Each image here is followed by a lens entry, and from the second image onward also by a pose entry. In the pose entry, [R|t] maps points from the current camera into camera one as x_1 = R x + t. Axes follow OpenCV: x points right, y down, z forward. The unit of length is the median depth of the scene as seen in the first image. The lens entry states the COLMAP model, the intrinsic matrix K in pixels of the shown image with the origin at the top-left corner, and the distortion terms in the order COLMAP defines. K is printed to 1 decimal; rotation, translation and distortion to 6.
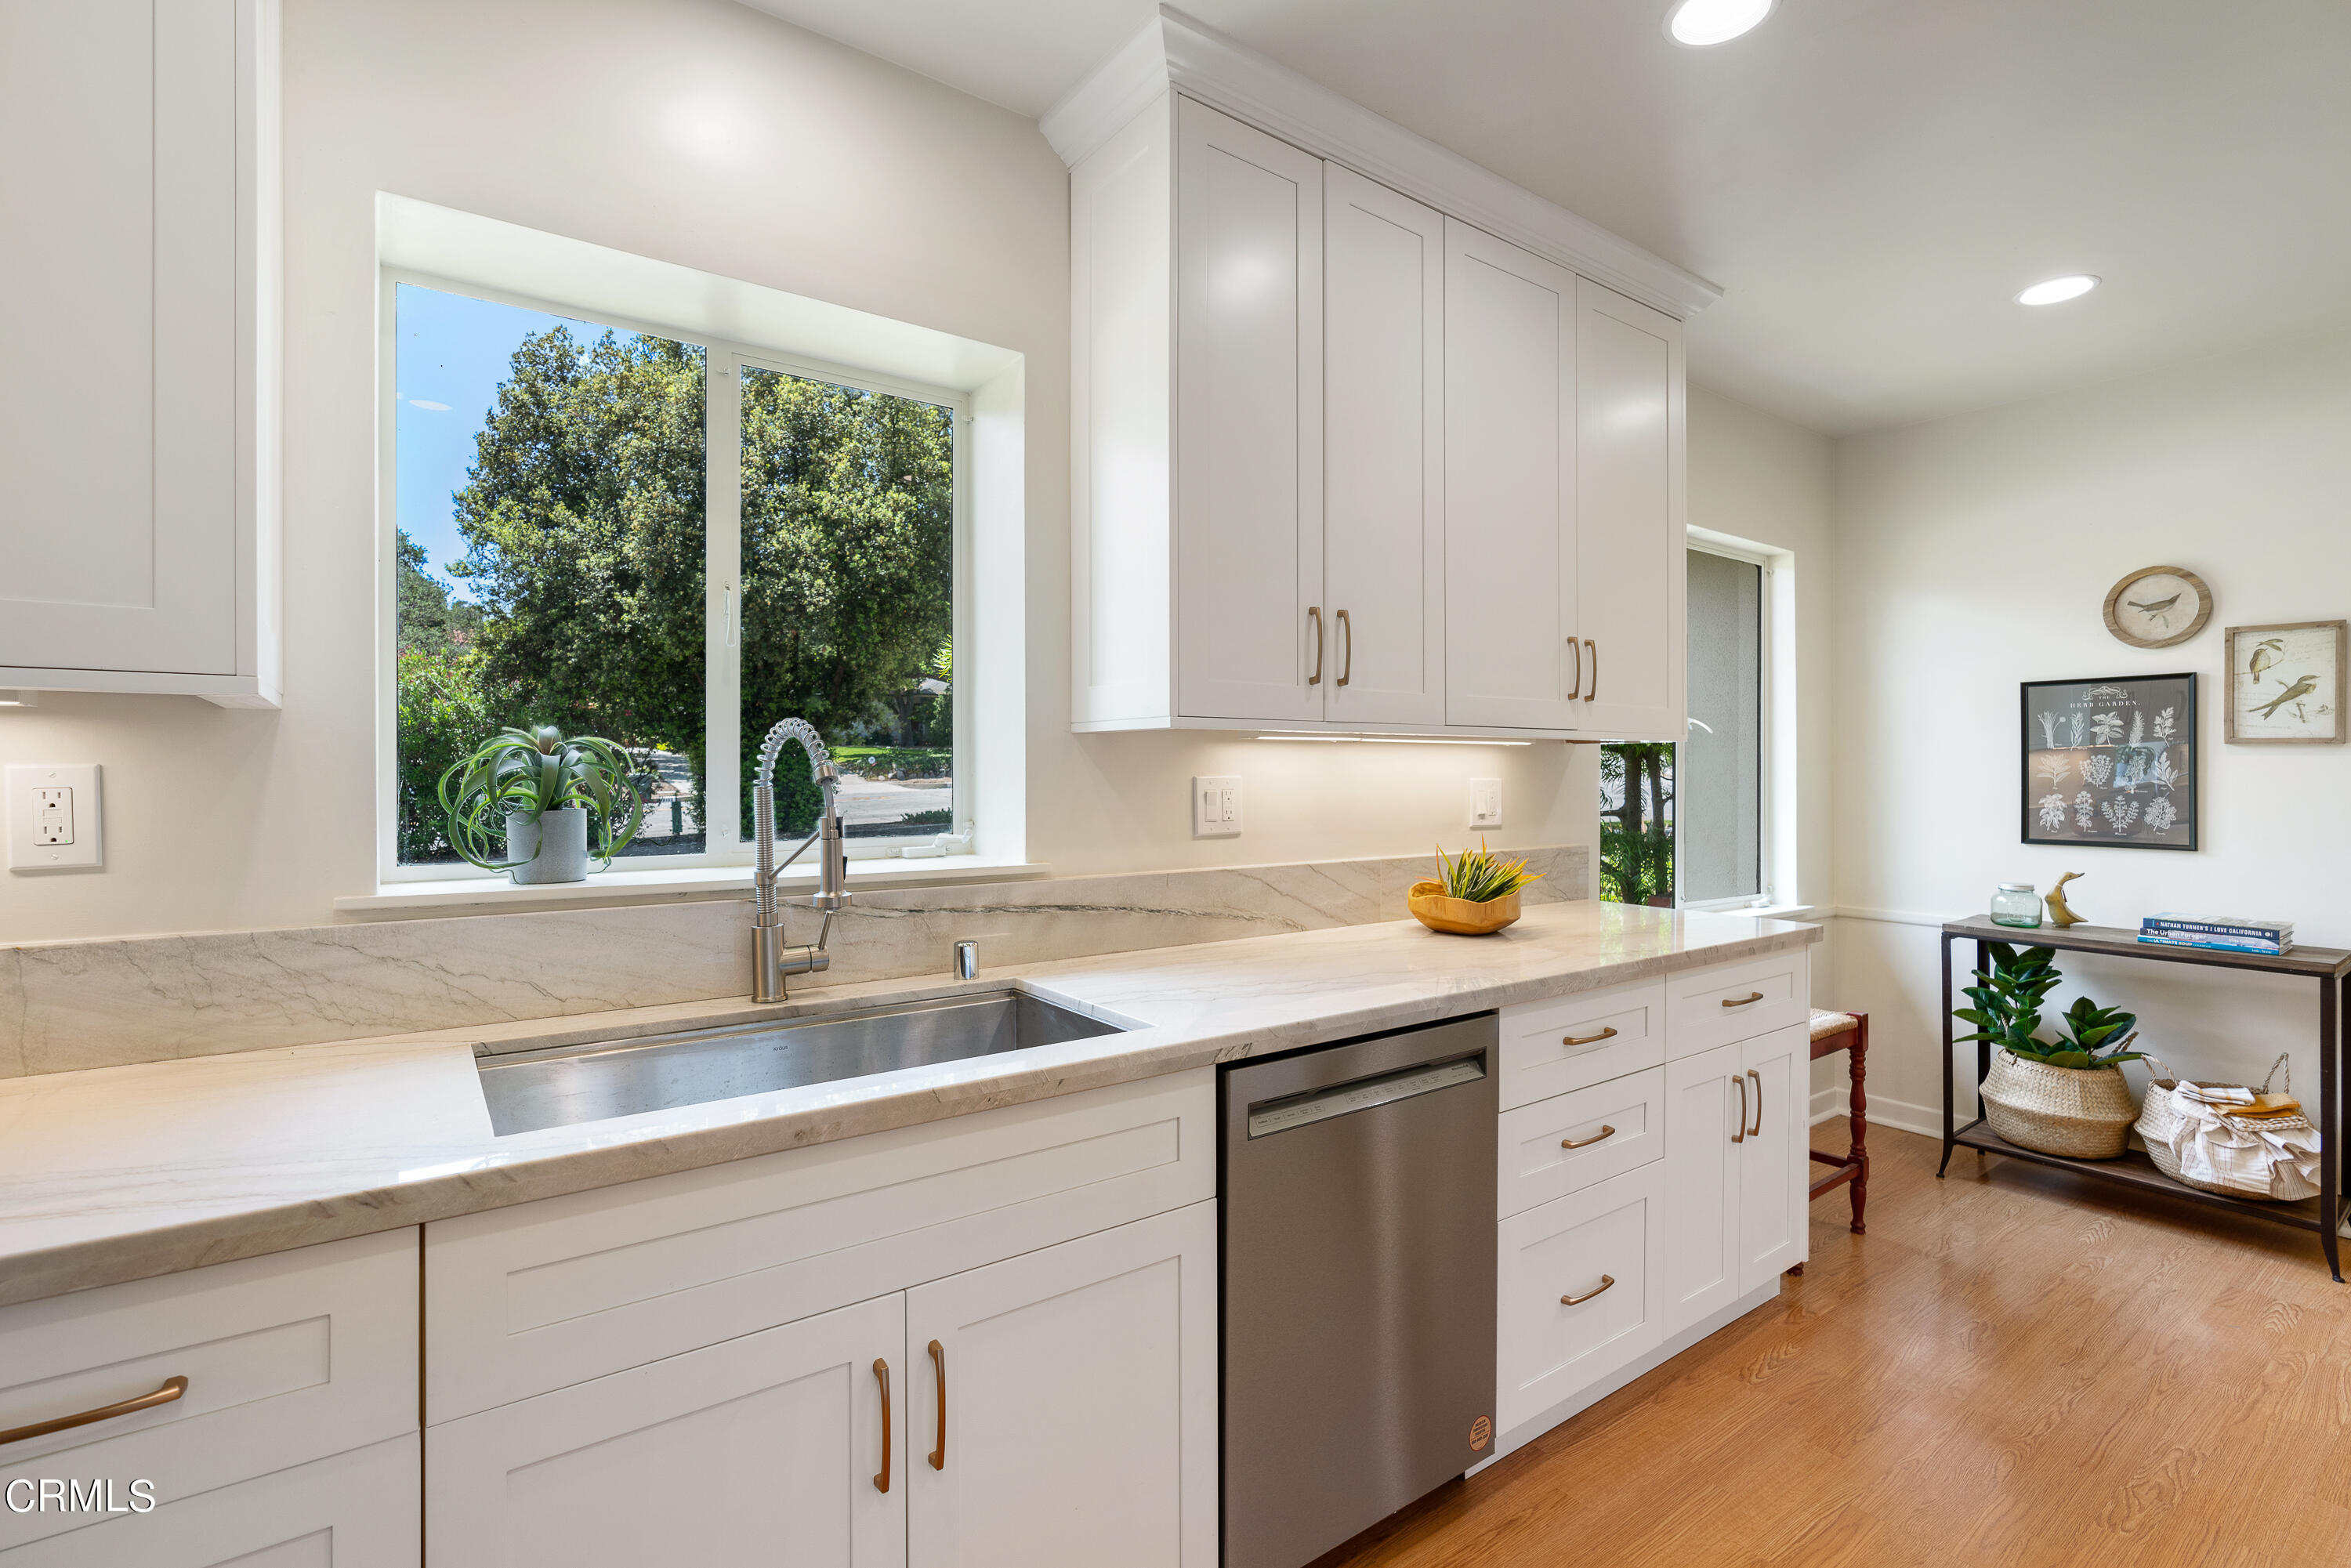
lens RADIAL K [[1075.8, 0, 1173.2], [0, 1075.8, 770.5], [0, 0, 1]] dist [-0.014621, 0.006304]
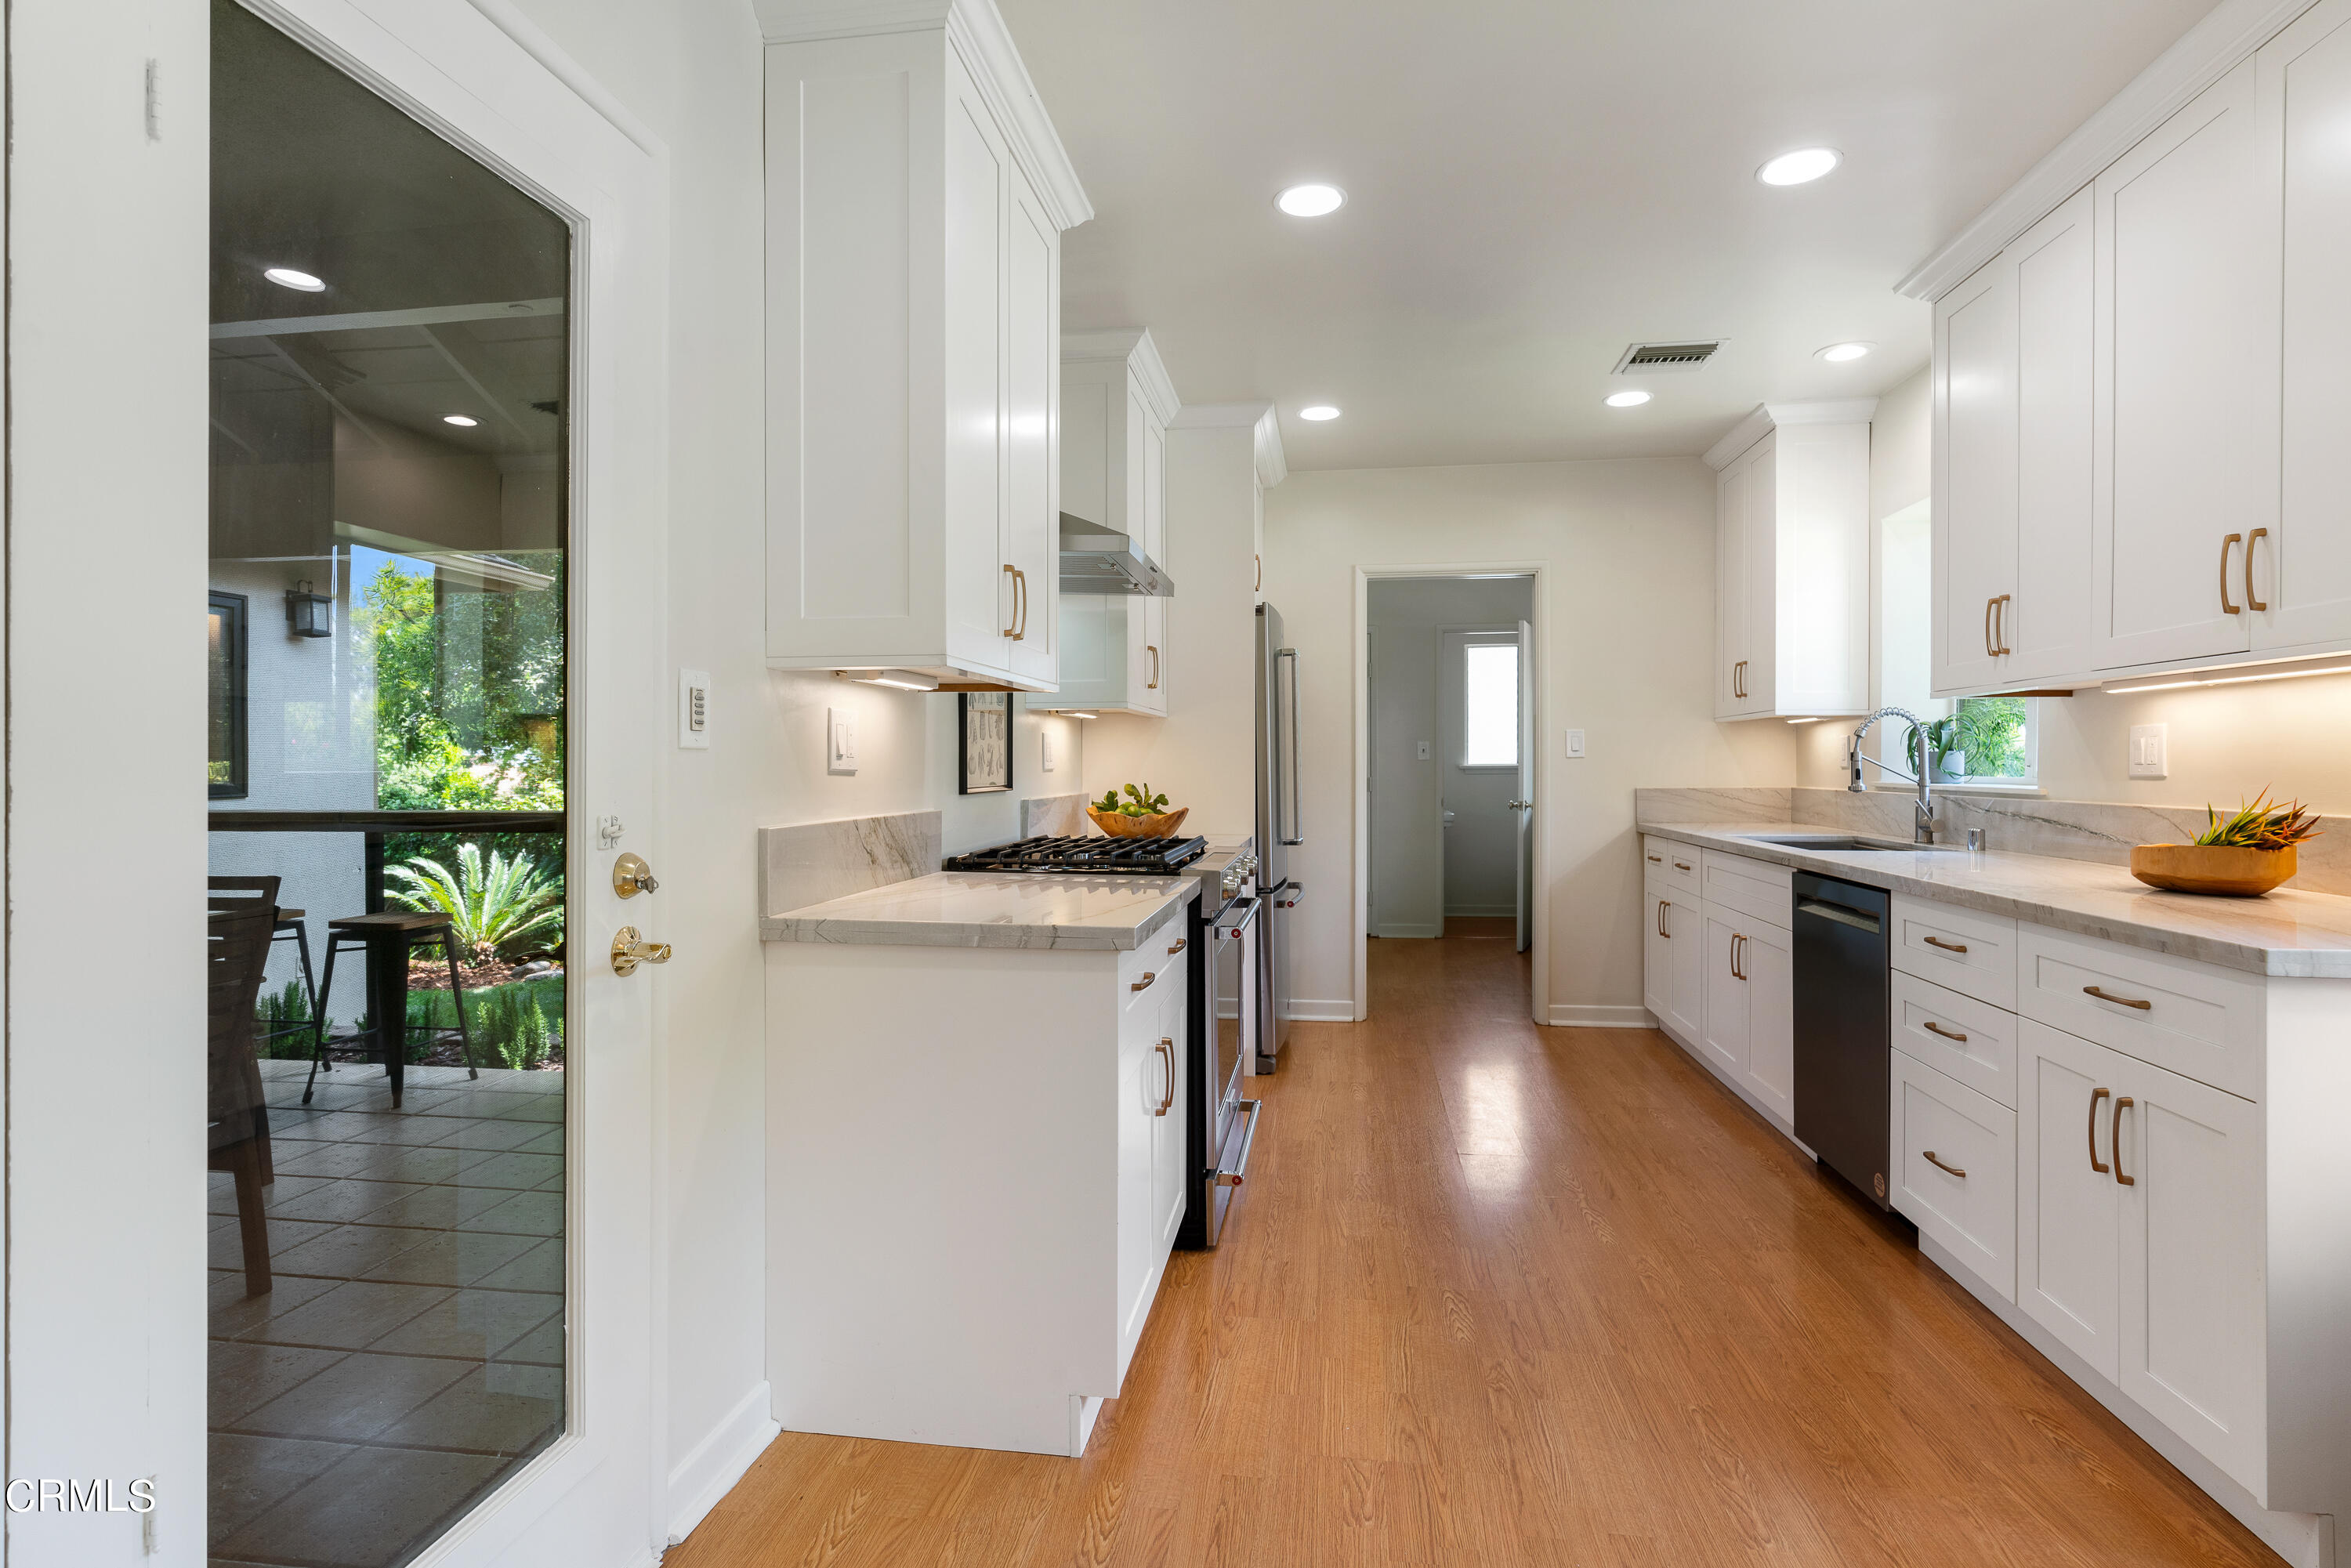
lens RADIAL K [[1154.9, 0, 1175.5], [0, 1154.9, 784.0], [0, 0, 1]] dist [0.019483, 0.000190]
pose [[-0.699754, 0.008828, -0.714330, 1.755066], [-0.003923, 0.999861, 0.016199, 0.055309], [0.714373, 0.014137, -0.699622, 1.208115]]
